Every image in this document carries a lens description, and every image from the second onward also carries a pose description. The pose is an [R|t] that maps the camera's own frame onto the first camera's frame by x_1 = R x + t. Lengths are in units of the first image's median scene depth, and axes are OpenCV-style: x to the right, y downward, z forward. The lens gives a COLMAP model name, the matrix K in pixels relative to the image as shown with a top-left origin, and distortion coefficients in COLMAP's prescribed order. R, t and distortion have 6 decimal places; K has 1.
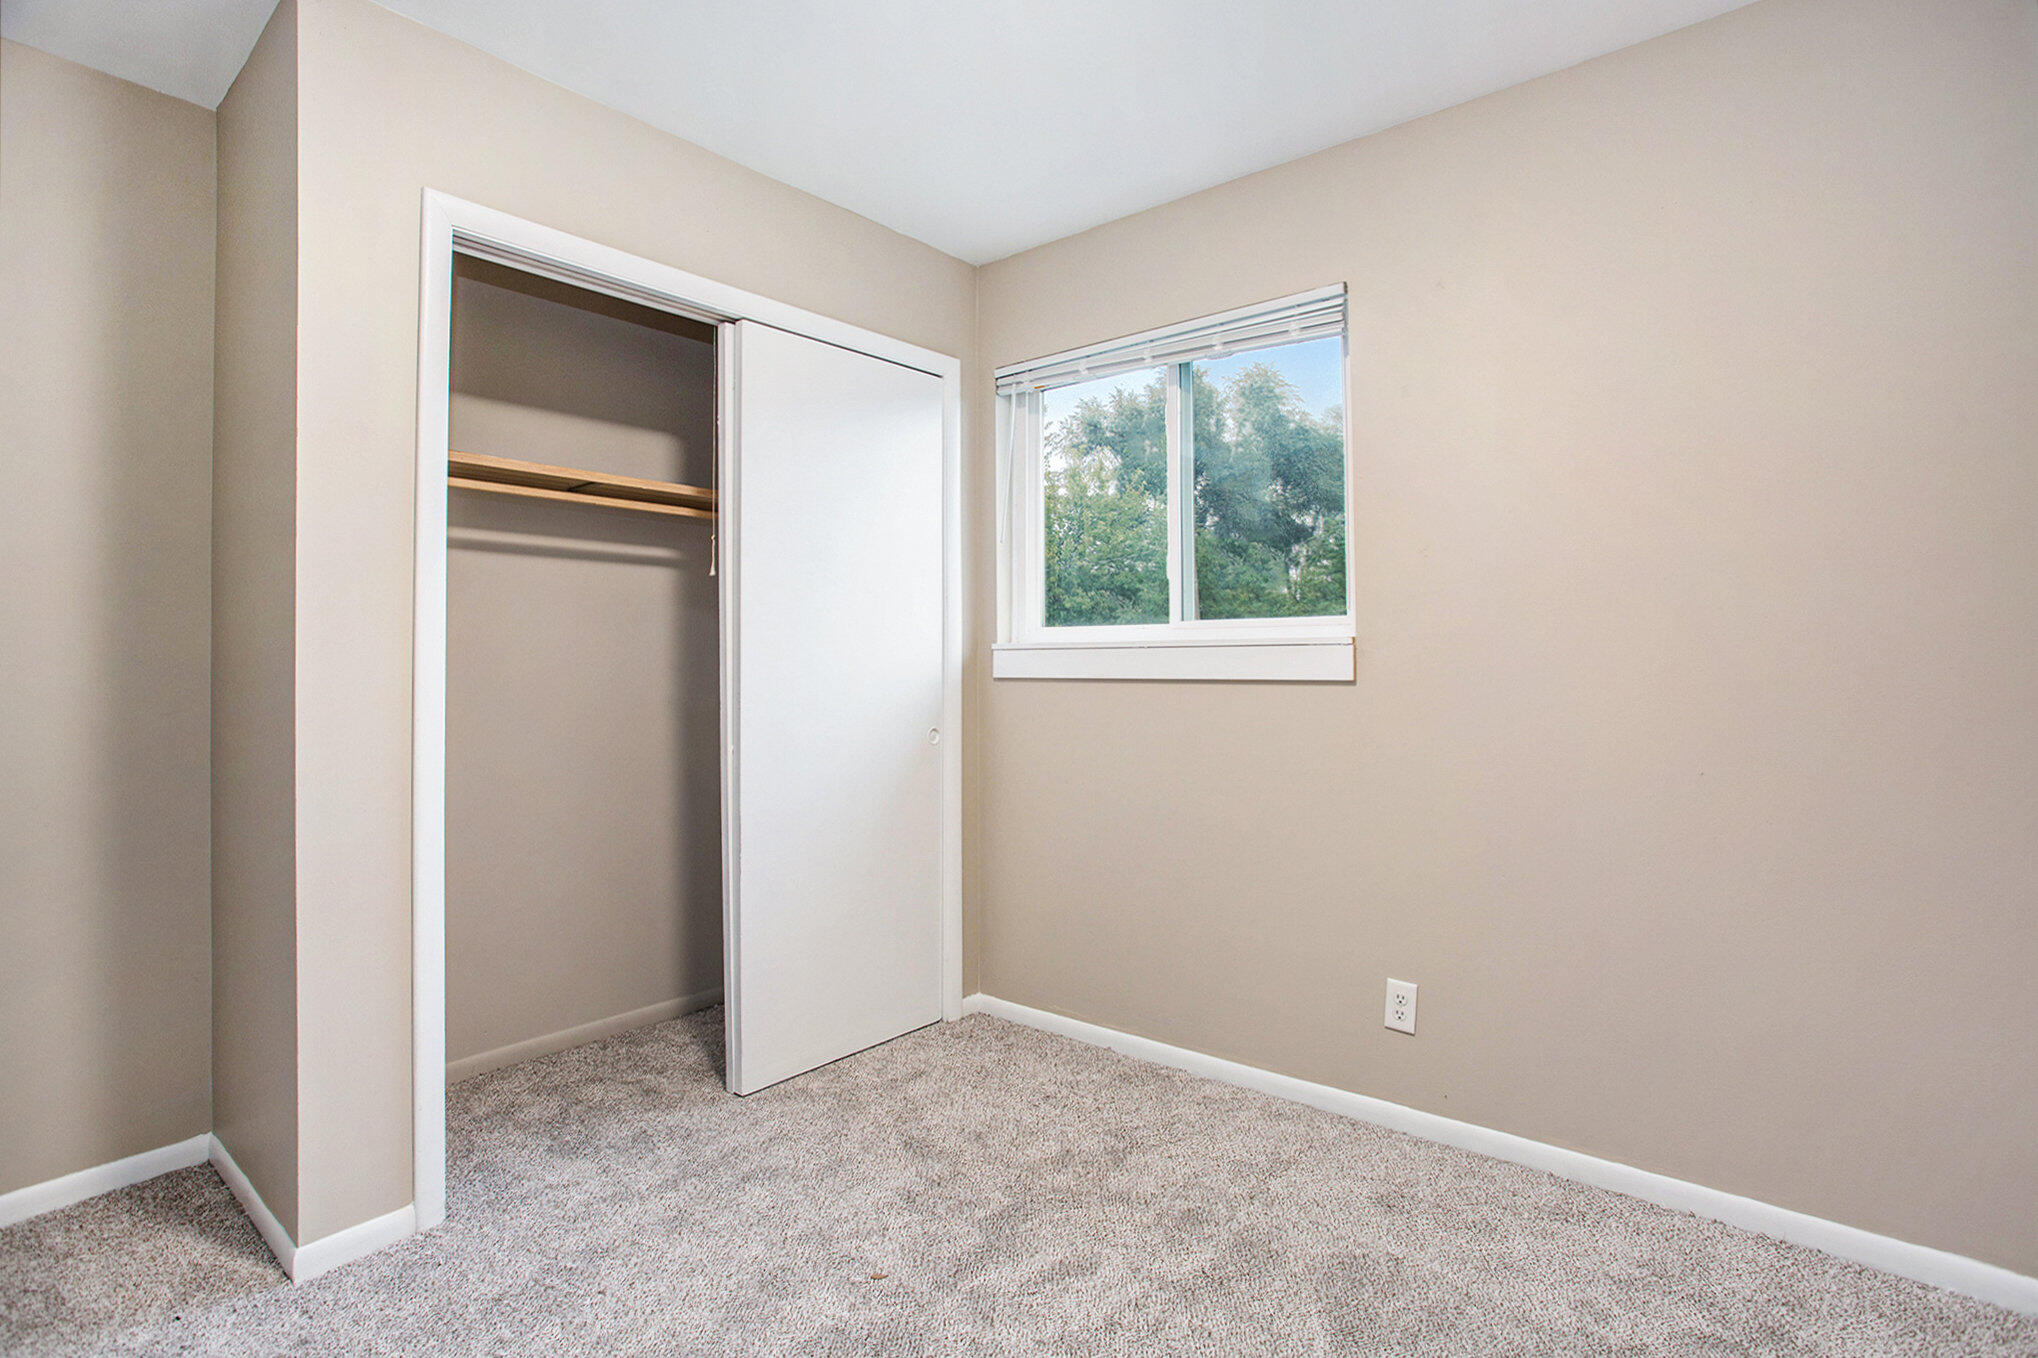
lens RADIAL K [[1007.7, 0, 1025.6], [0, 1007.7, 661.0], [0, 0, 1]] dist [-0.050031, 0.019017]
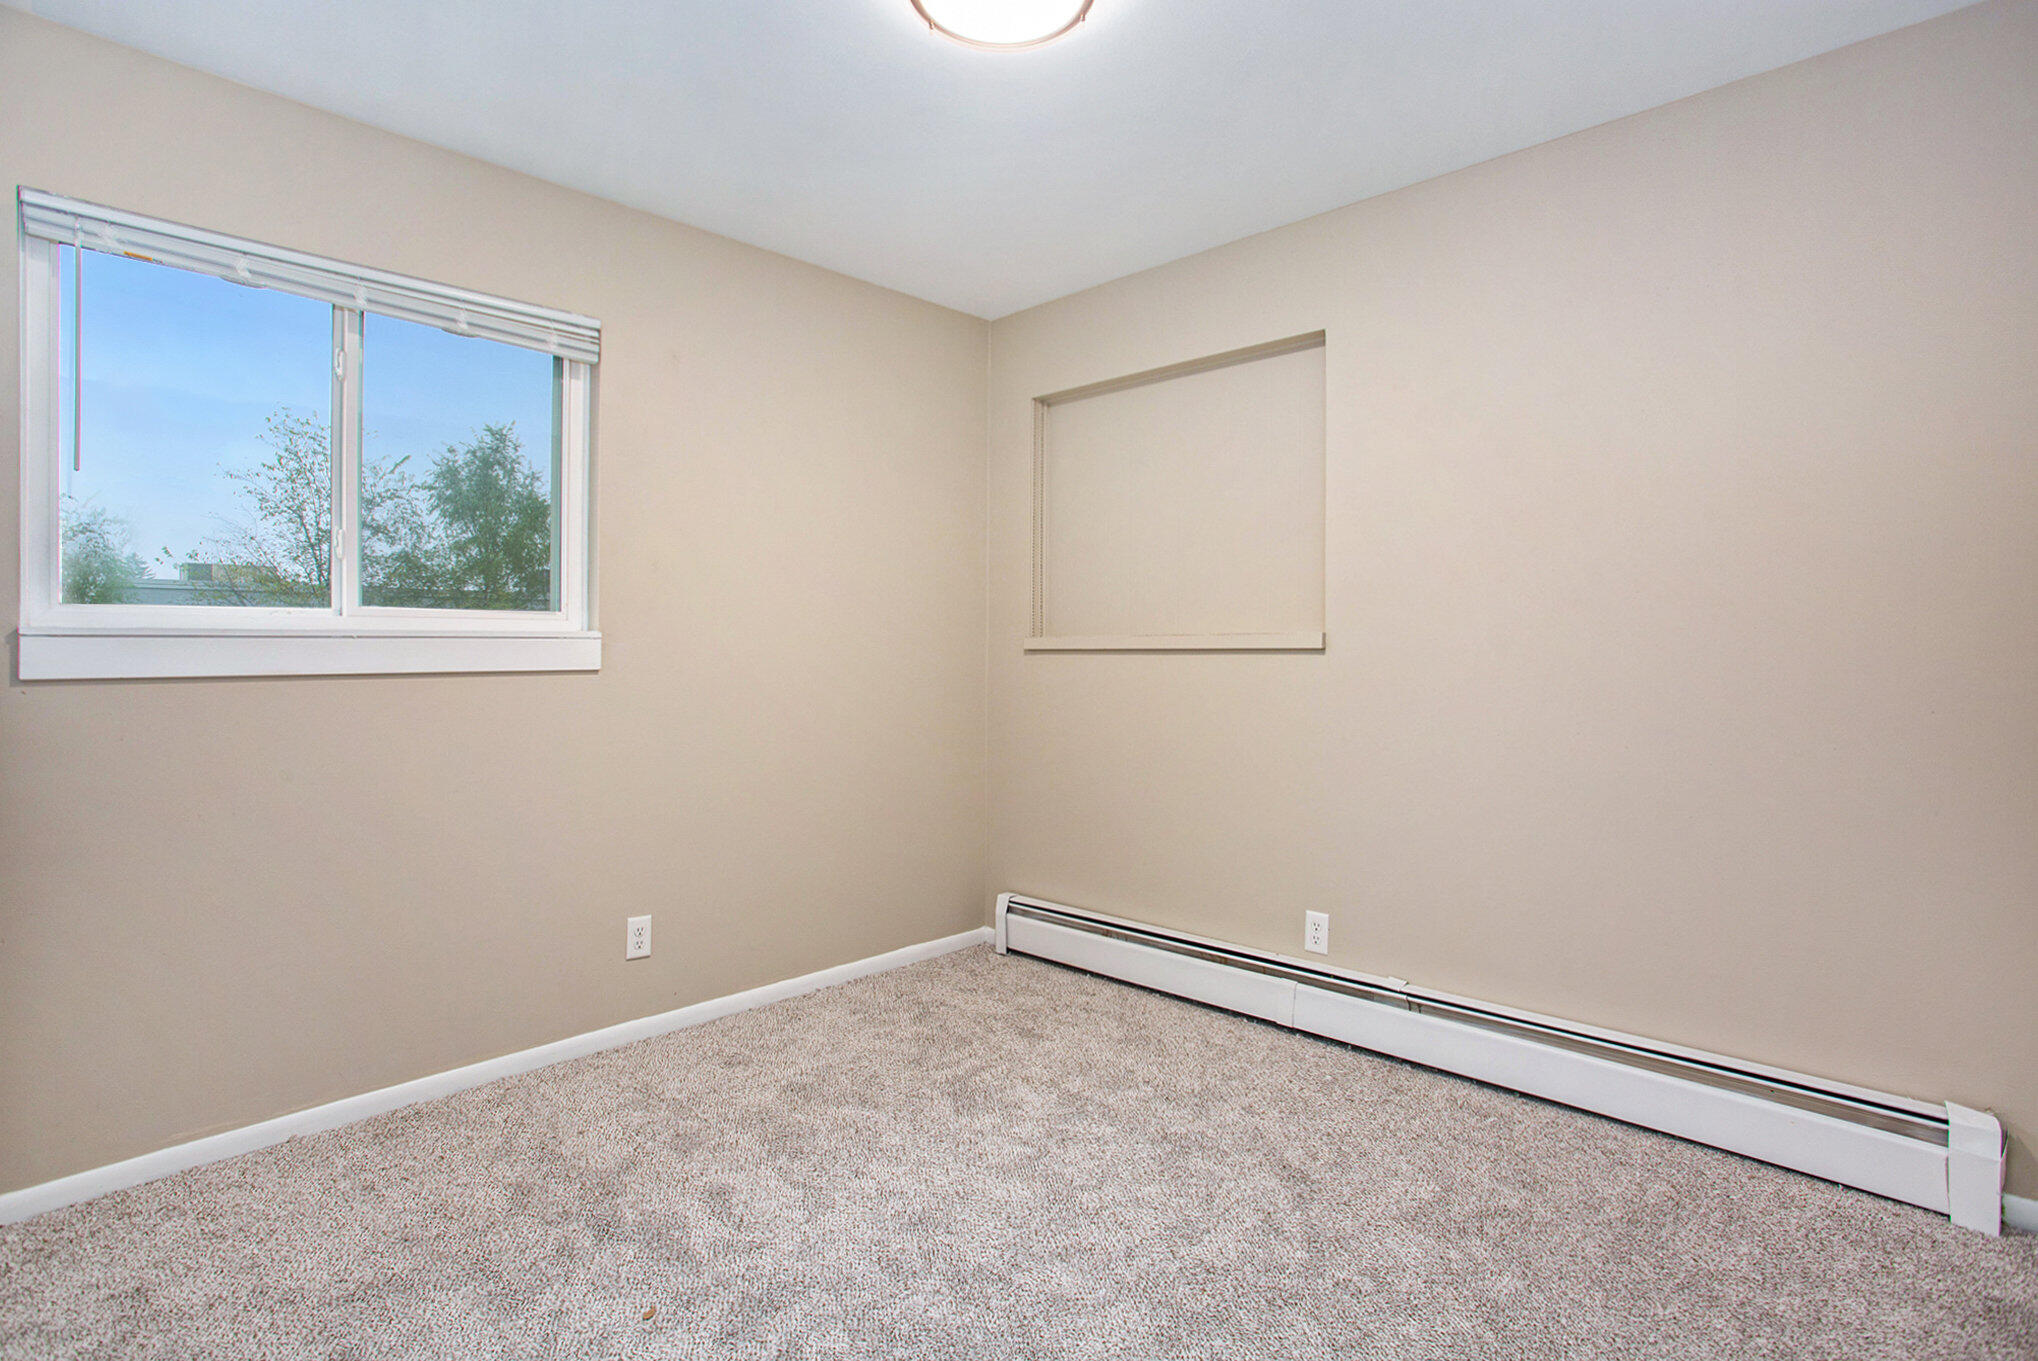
lens RADIAL K [[1007.7, 0, 1025.6], [0, 1007.7, 662.5], [0, 0, 1]] dist [-0.050031, 0.019017]
pose [[0.073367, -0.011064, 0.997244, -0.805137], [-0.005058, 0.999921, 0.011465, -0.005588], [-0.997292, -0.005885, 0.073305, 0.444859]]
